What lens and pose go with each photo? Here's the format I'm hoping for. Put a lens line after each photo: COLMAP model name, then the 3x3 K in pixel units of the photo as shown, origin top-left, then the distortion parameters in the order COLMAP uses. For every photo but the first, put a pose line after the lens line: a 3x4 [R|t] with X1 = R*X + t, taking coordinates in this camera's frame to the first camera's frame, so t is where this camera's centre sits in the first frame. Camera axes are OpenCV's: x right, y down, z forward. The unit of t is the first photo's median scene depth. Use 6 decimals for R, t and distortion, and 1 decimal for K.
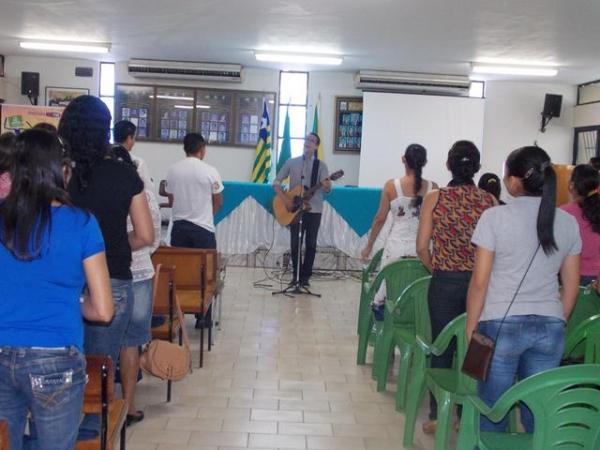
lens RADIAL K [[787.3, 0, 300.0], [0, 787.3, 225.0], [0, 0, 1]] dist [-0.034457, -0.031789]
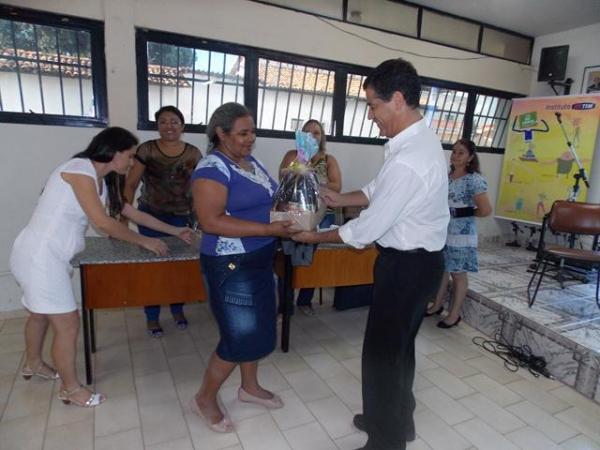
lens RADIAL K [[398.5, 0, 300.0], [0, 398.5, 225.0], [0, 0, 1]] dist [0.001720, 0.000872]
pose [[0.424010, 0.146409, -0.893745, -0.096790], [-0.112700, 0.987706, 0.108334, -0.049393], [0.898618, 0.054791, 0.435297, 0.638896]]
